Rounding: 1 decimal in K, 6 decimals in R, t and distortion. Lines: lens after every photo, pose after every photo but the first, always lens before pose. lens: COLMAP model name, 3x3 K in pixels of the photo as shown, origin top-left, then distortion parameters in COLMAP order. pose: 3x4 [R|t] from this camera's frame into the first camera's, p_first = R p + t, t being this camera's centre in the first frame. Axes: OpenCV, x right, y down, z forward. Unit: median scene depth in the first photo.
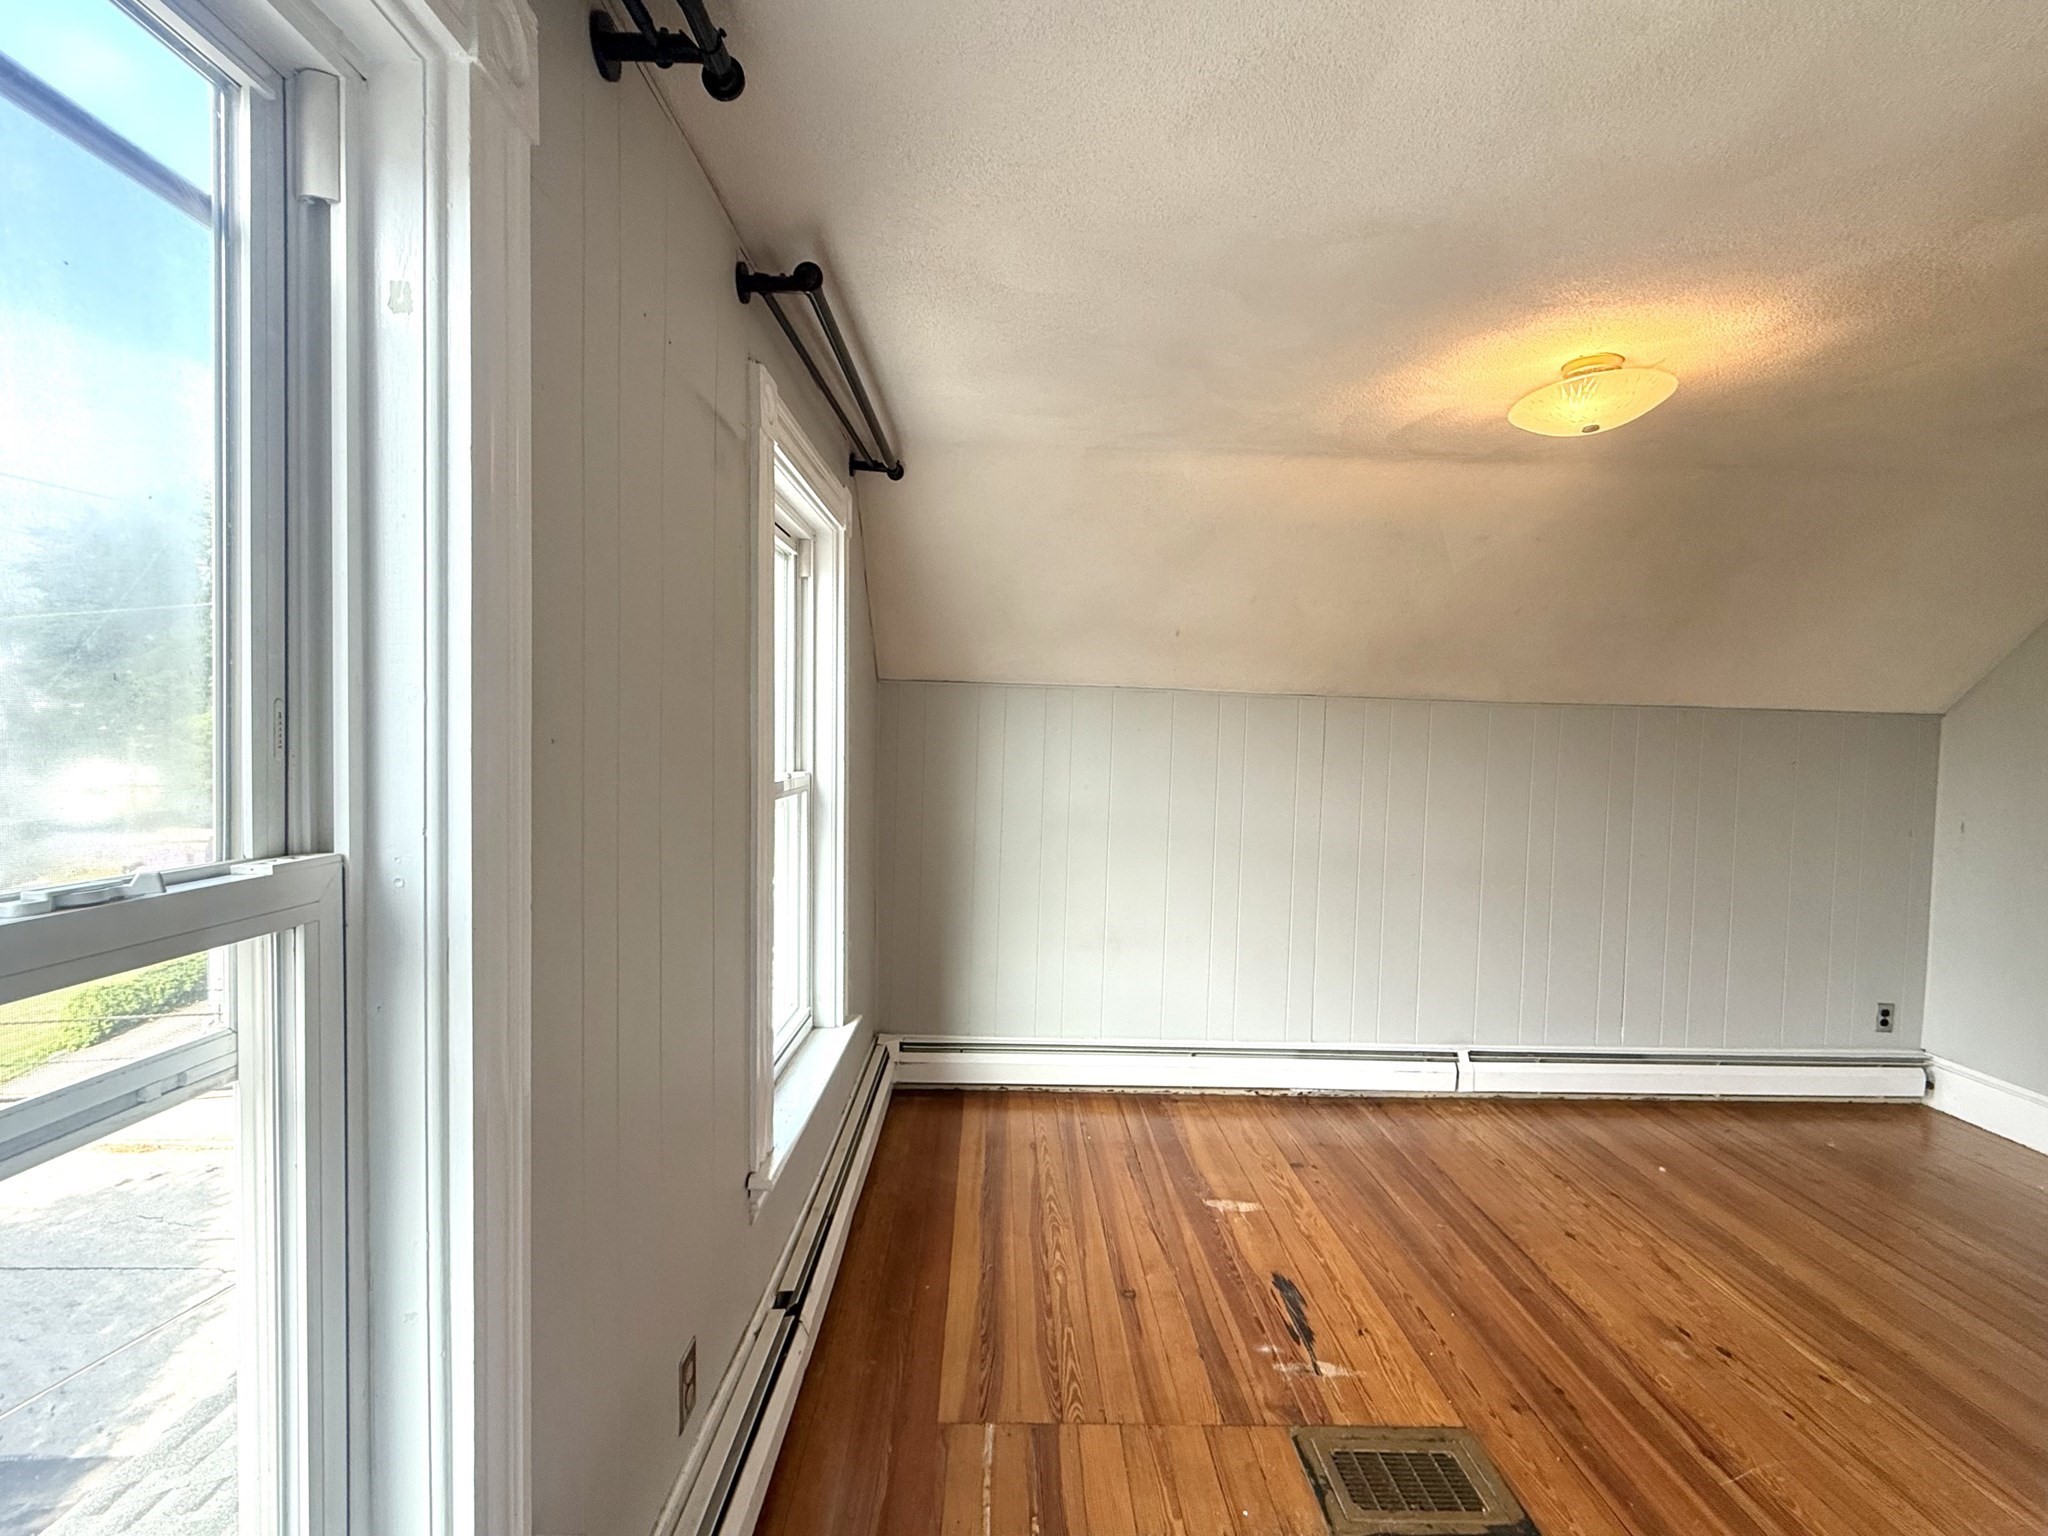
lens RADIAL K [[819.4, 0, 1020.3], [0, 819.4, 764.0], [0, 0, 1]] dist [-0.000698, 0.000299]
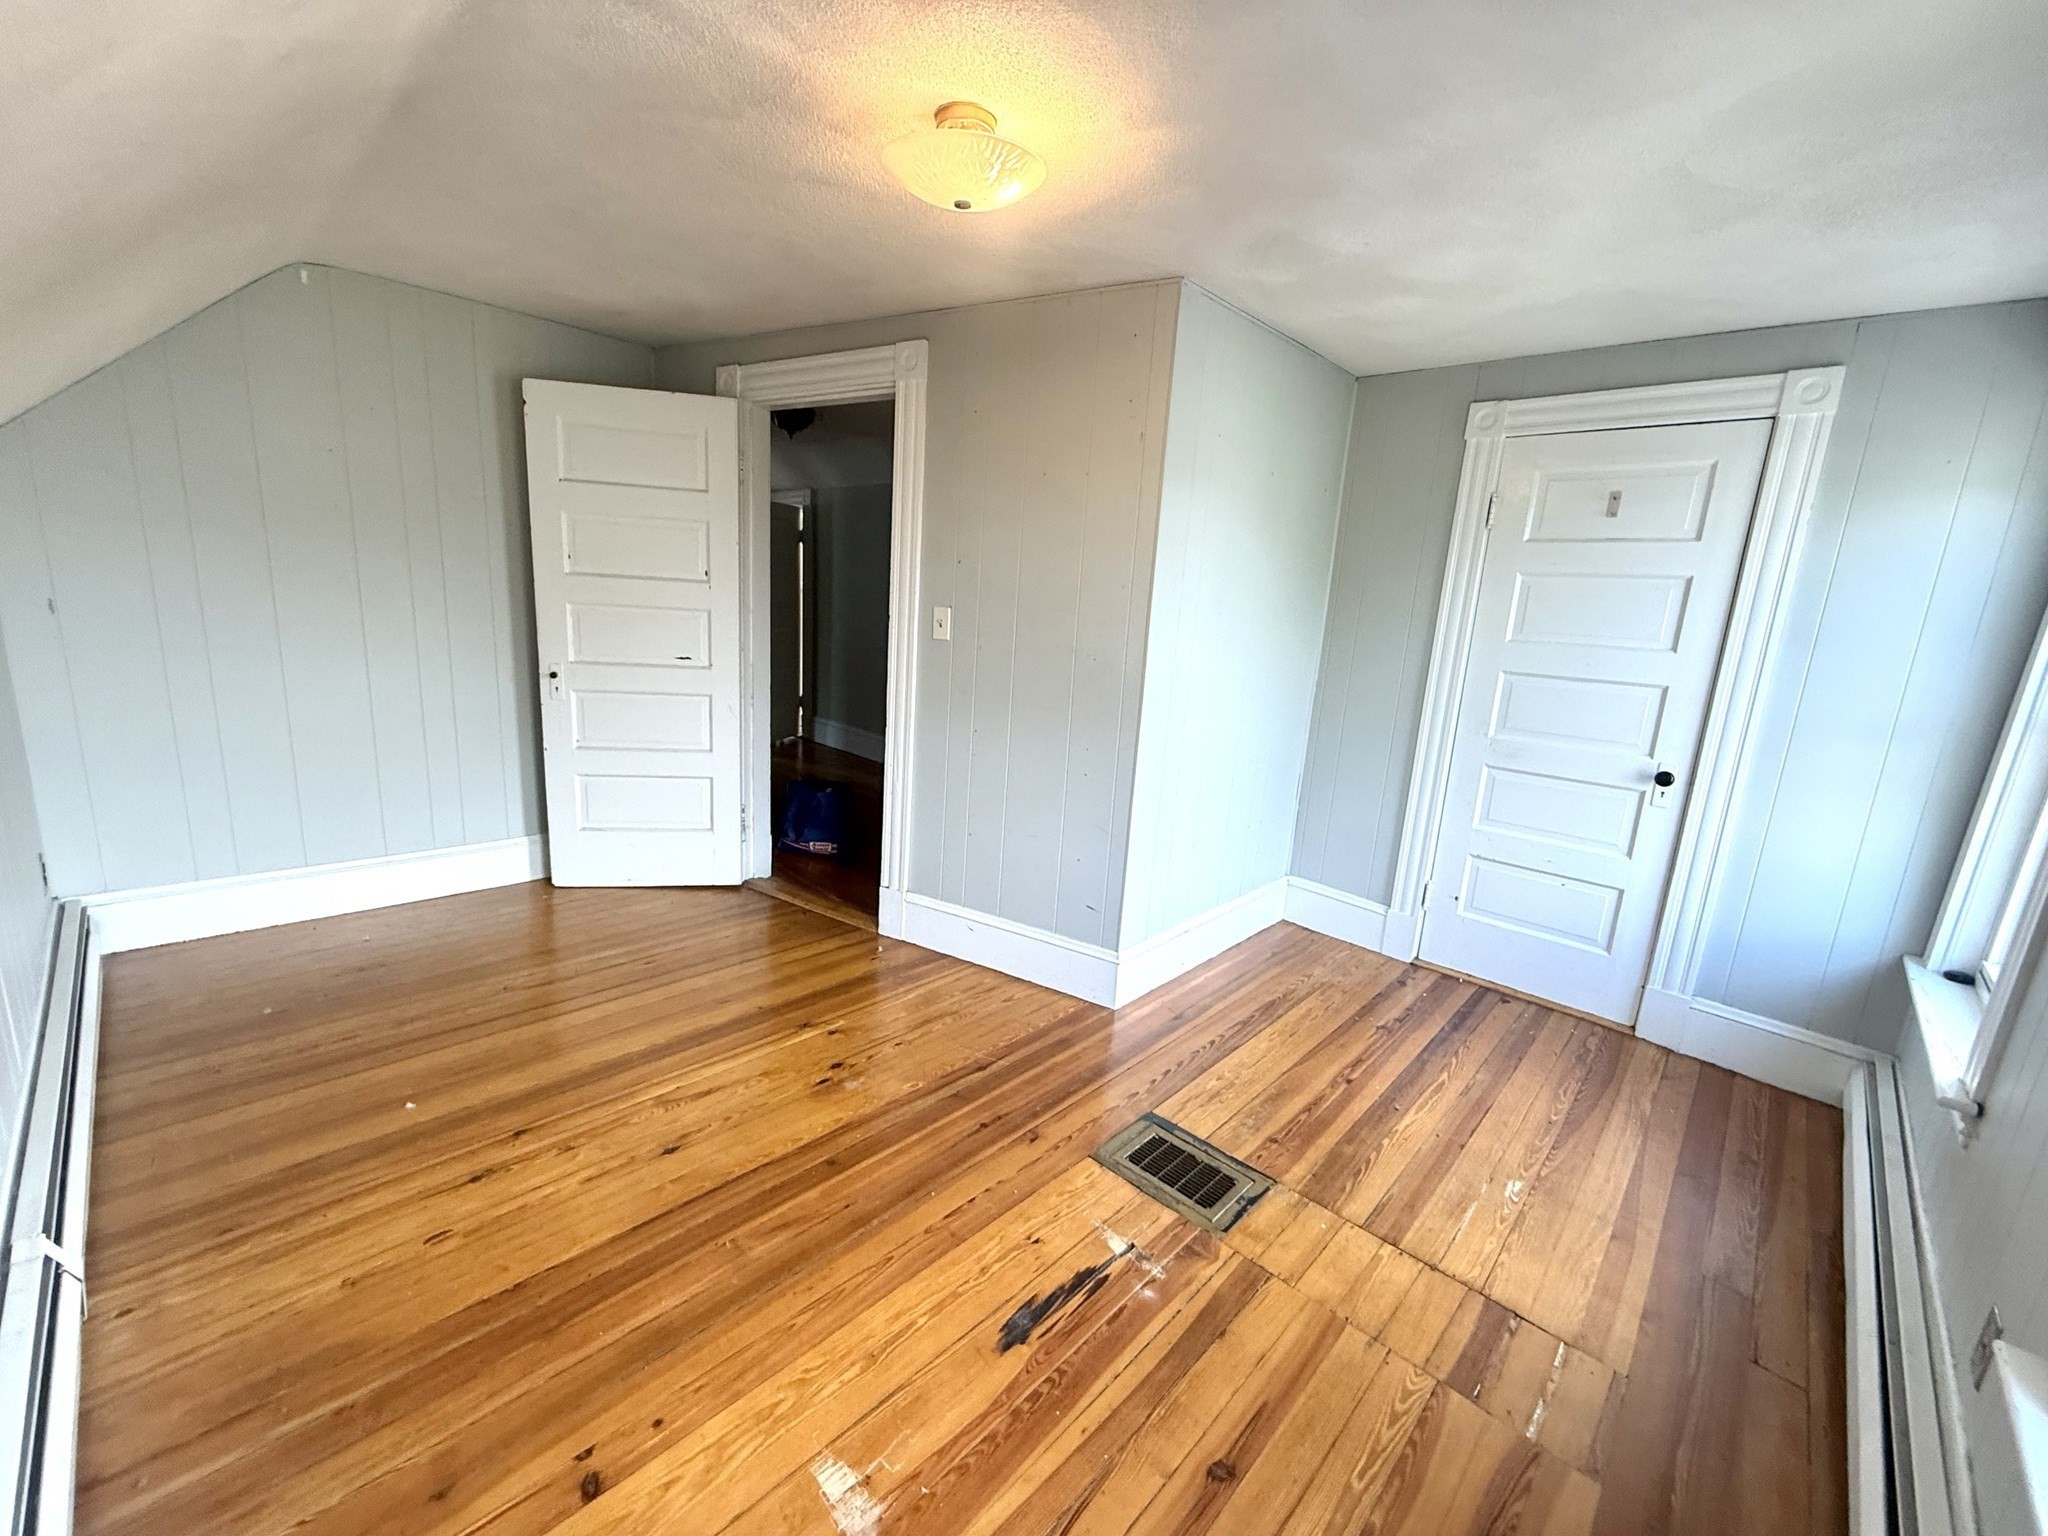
lens RADIAL K [[819.4, 0, 1020.3], [0, 819.4, 764.0], [0, 0, 1]] dist [-0.000698, 0.000299]
pose [[-0.697388, -0.219035, 0.682403, -0.081353], [-0.065093, 0.967576, 0.244047, -0.045527], [-0.713732, 0.125776, -0.689033, 1.597574]]
